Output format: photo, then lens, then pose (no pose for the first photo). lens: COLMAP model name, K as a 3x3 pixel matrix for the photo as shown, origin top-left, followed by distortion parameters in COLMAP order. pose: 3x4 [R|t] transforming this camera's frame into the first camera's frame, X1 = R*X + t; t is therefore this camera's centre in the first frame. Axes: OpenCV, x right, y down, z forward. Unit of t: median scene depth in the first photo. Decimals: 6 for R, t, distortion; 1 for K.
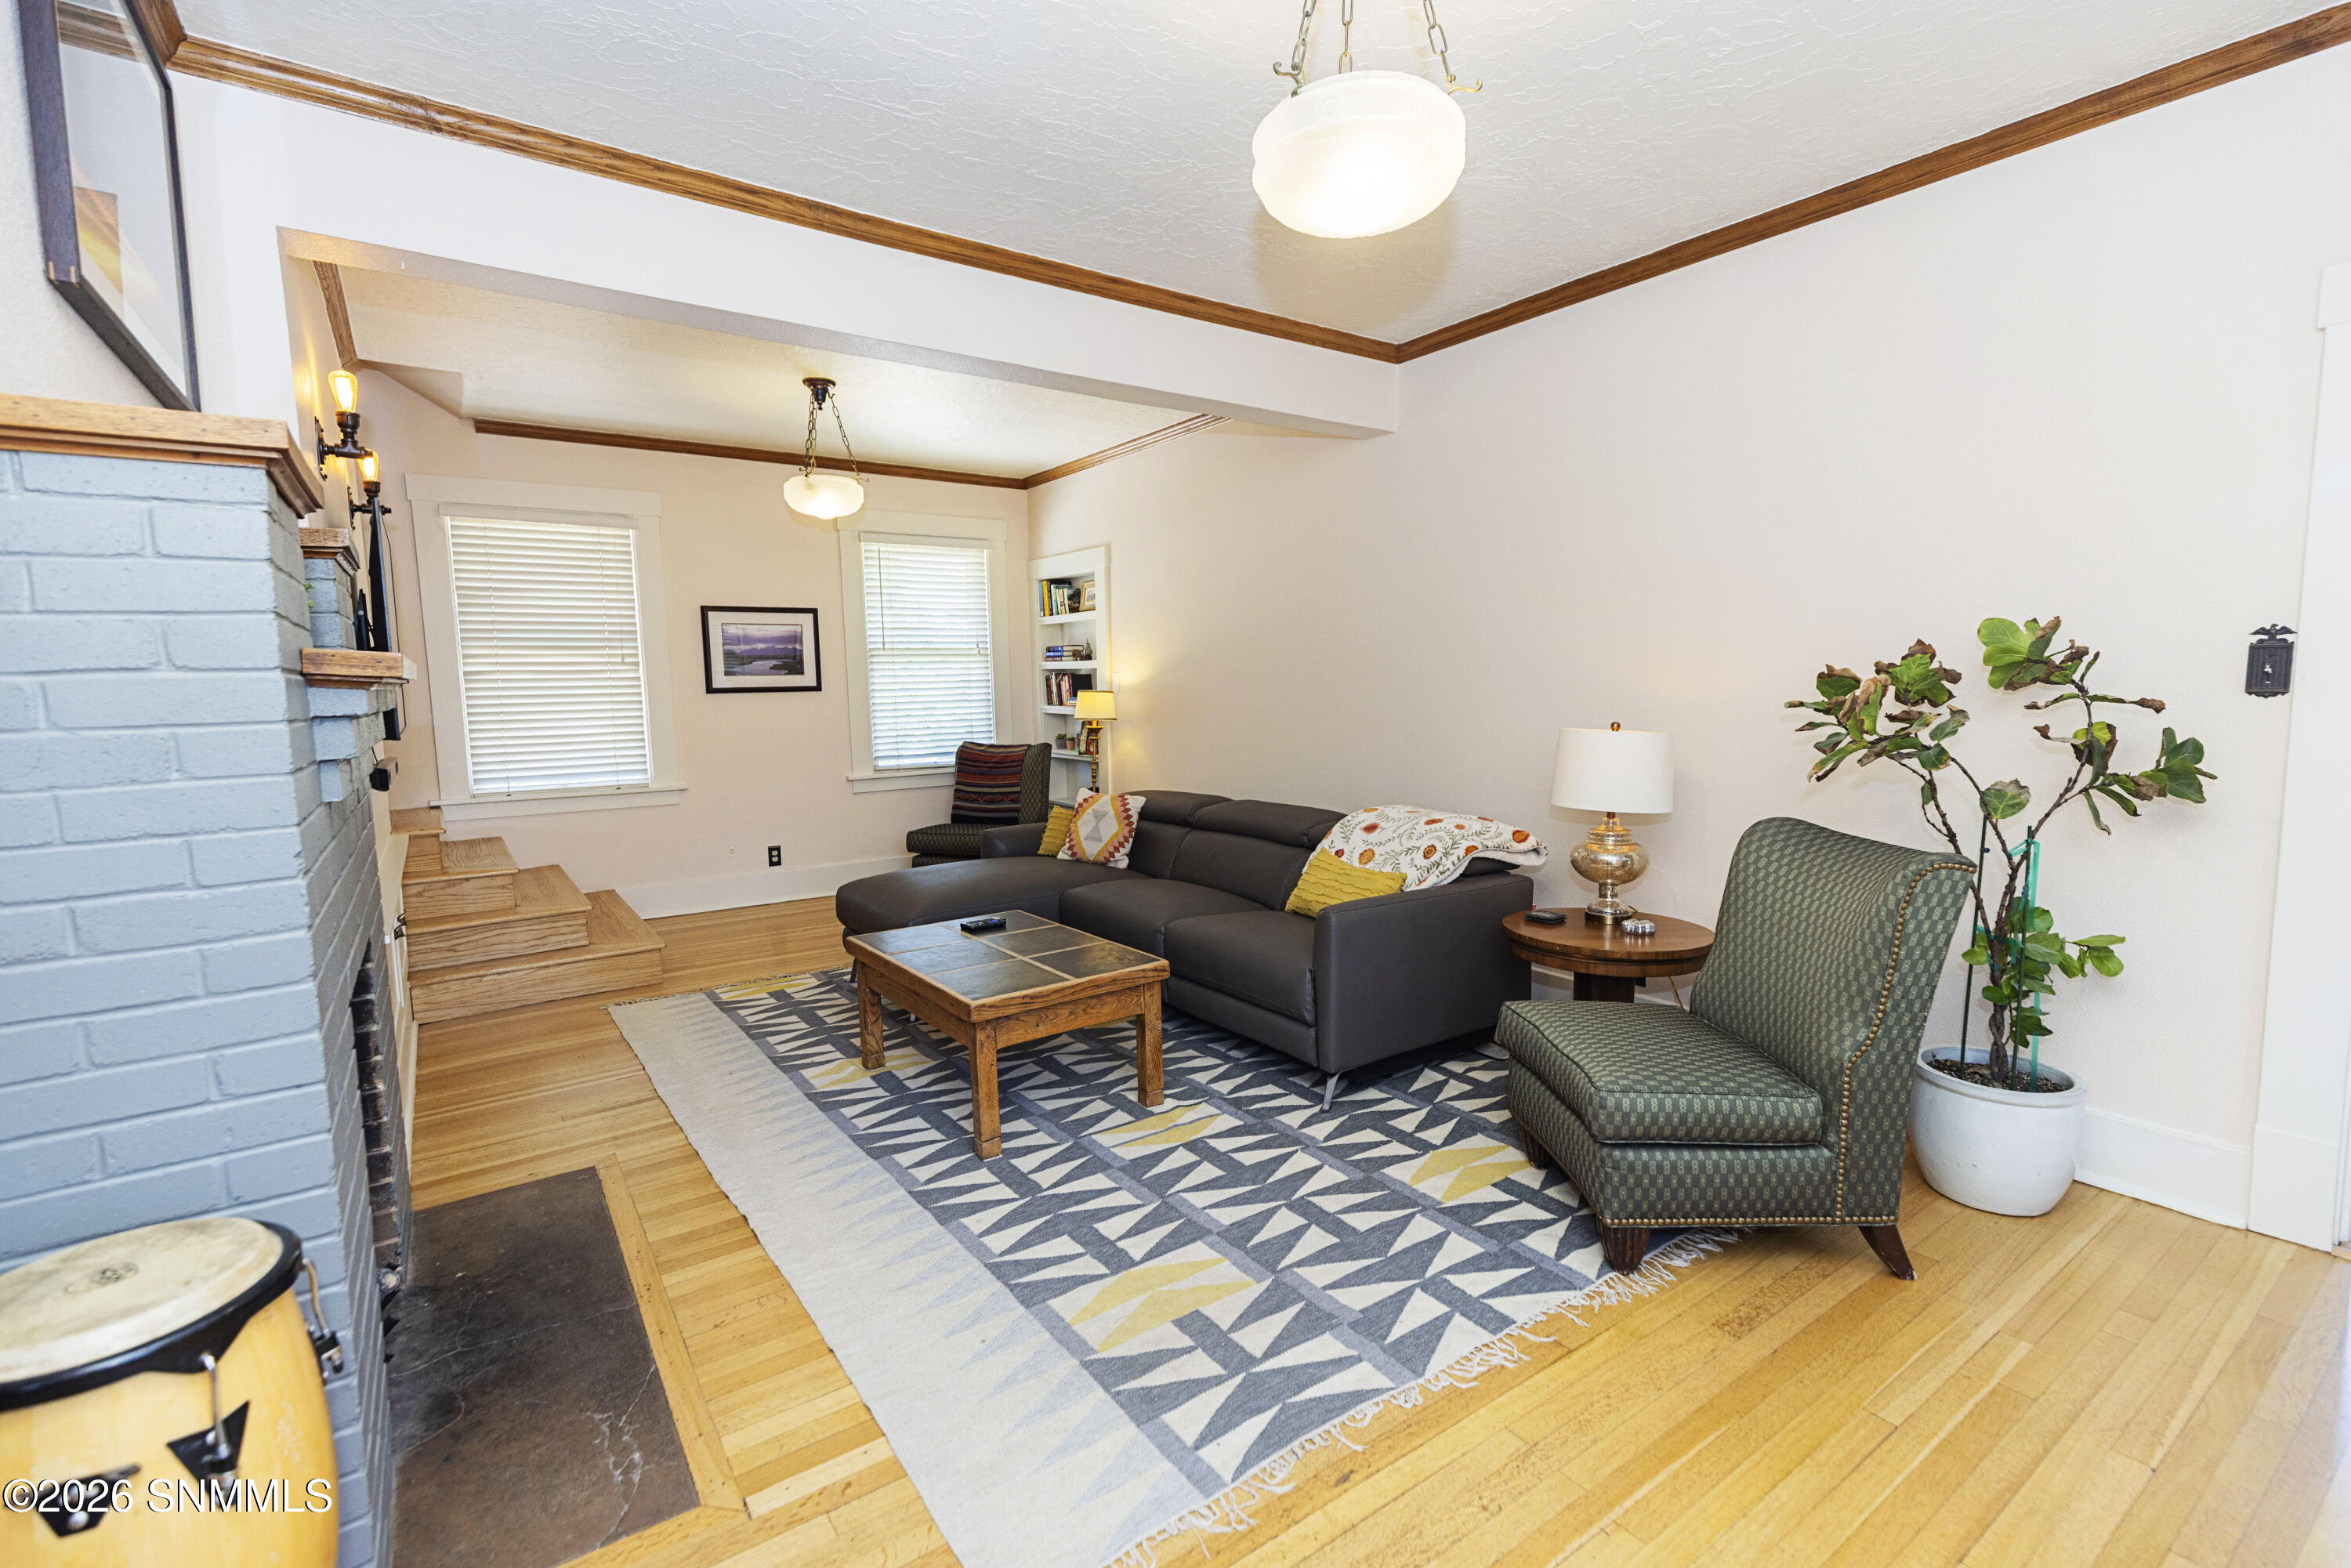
lens RADIAL K [[1054.7, 0, 1178.0], [0, 1054.7, 785.1], [0, 0, 1]] dist [0.008528, -0.000228]
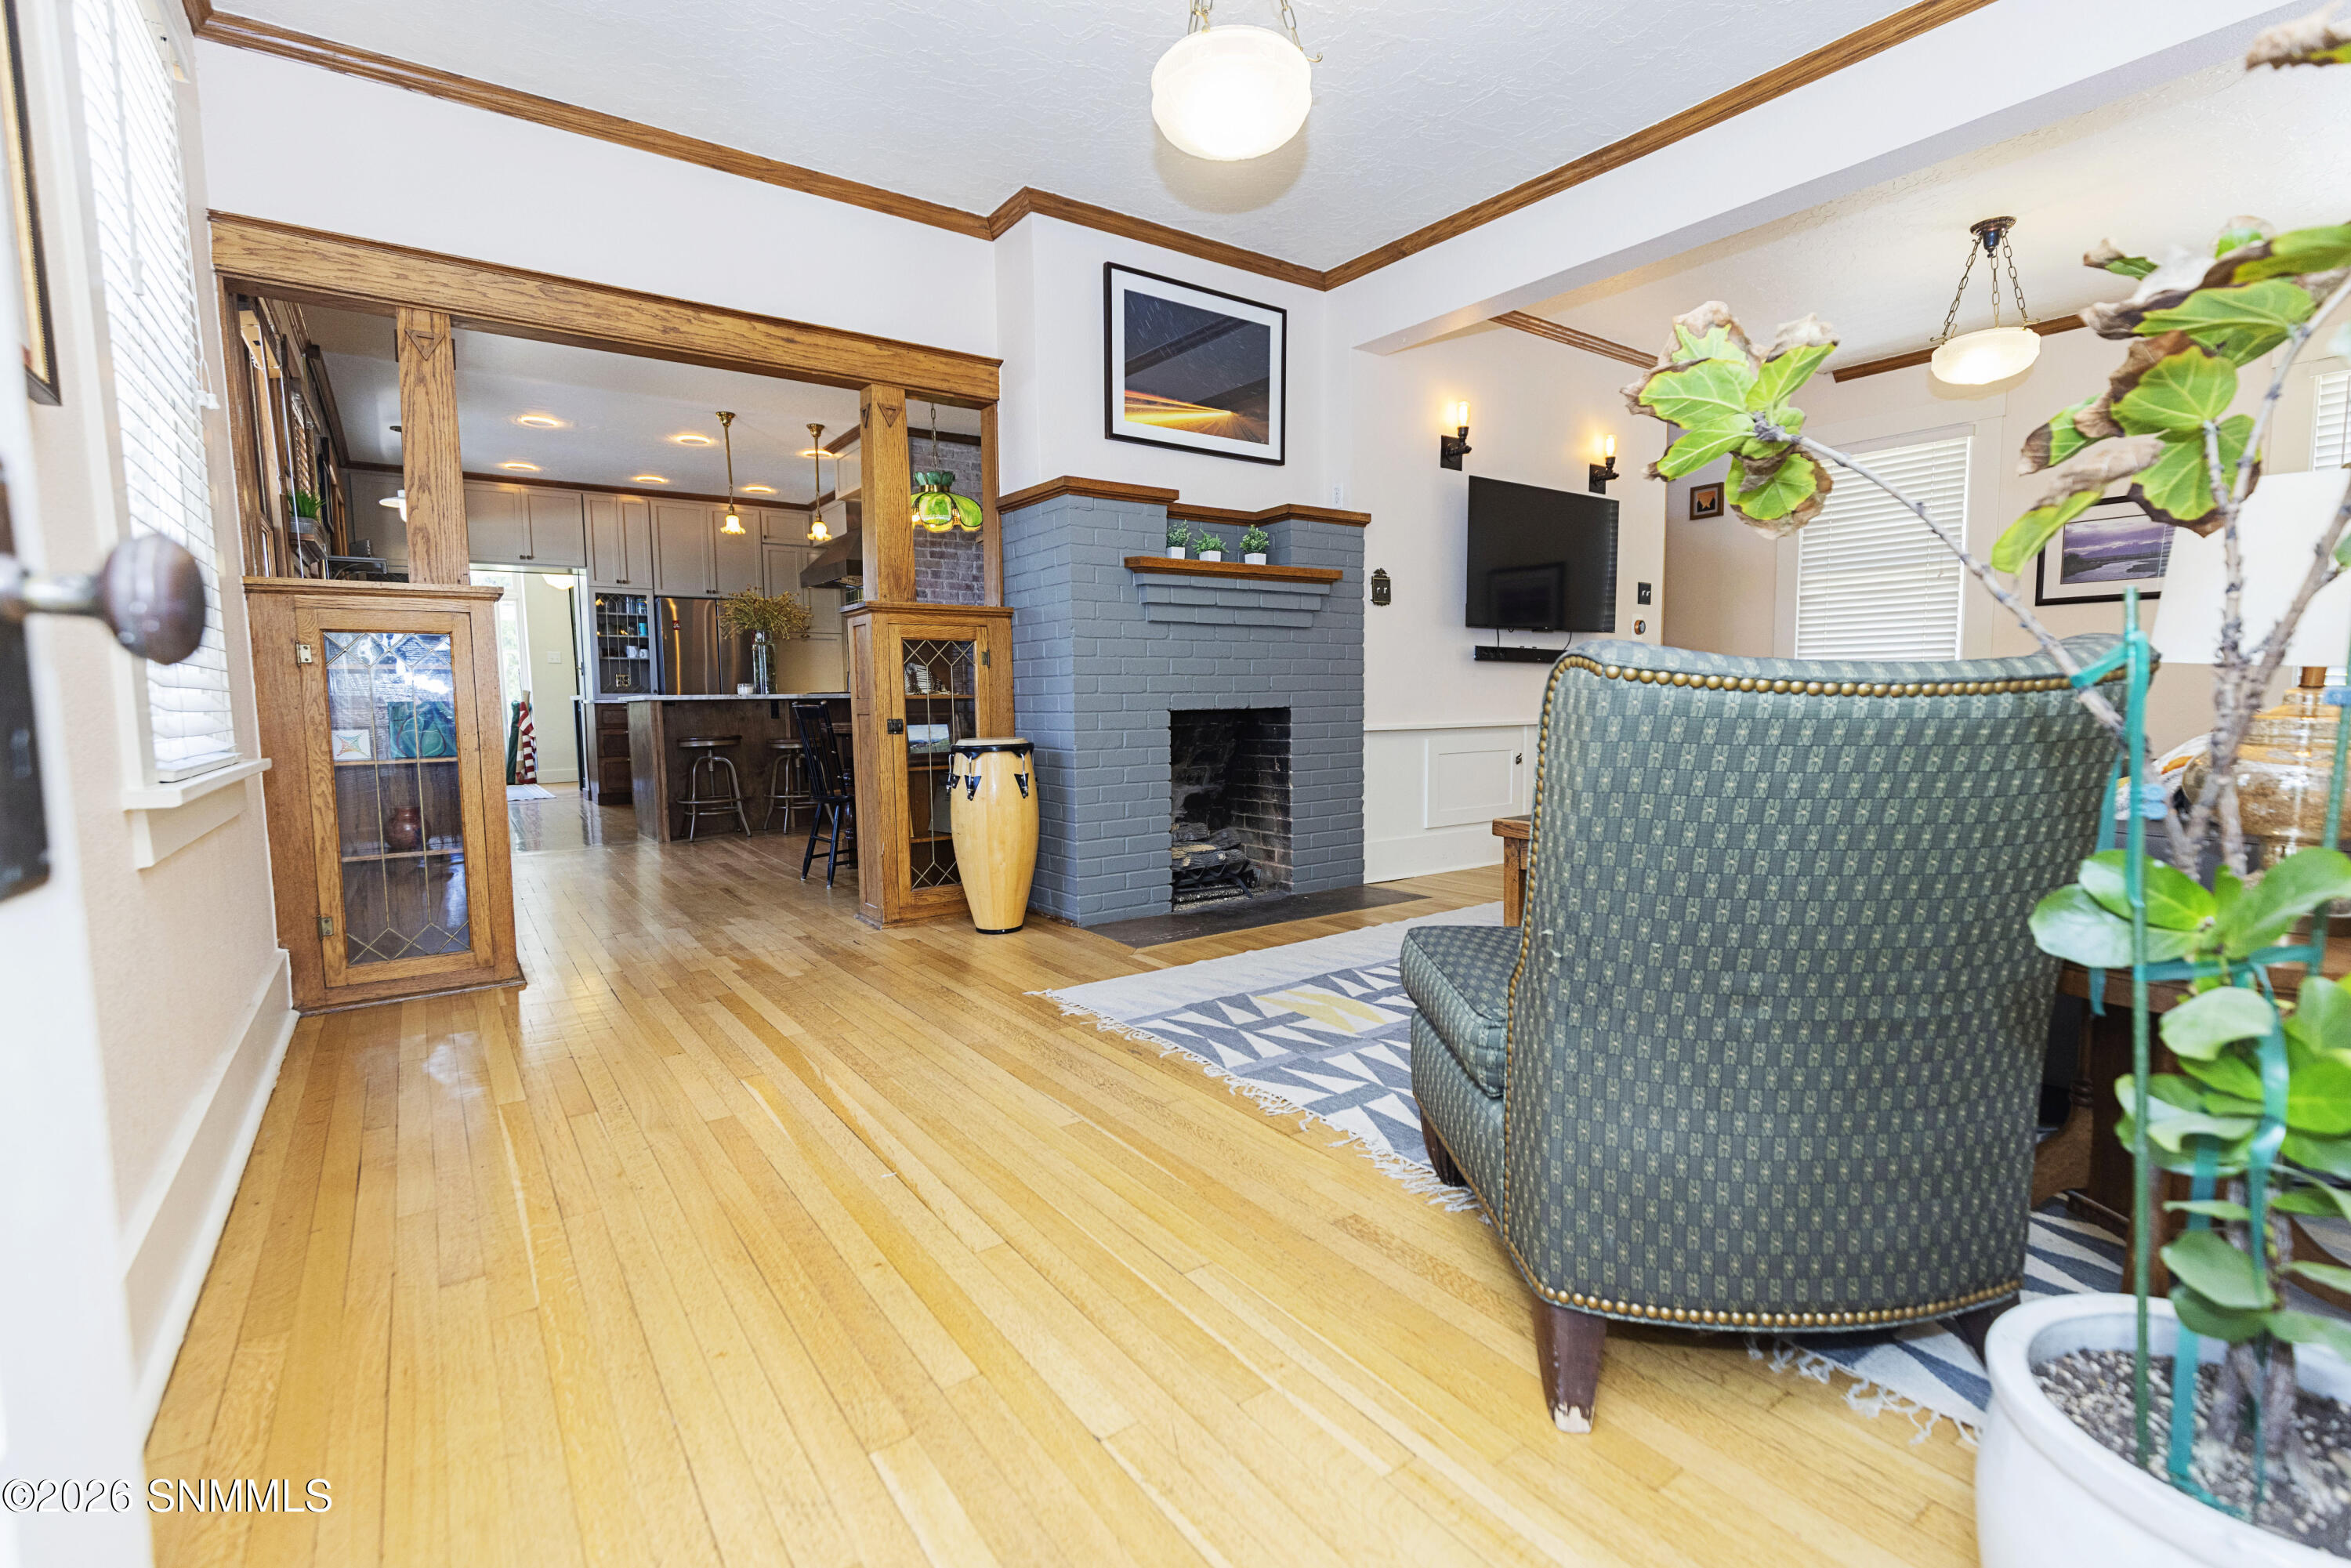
lens RADIAL K [[1054.7, 0, 1183.0], [0, 1054.7, 786.0], [0, 0, 1]] dist [0.008528, -0.000228]
pose [[0.012908, 0.107462, -0.994125, 1.282796], [-0.092332, 0.990089, 0.105827, 0.100302], [0.995645, 0.090423, 0.022702, 0.808342]]
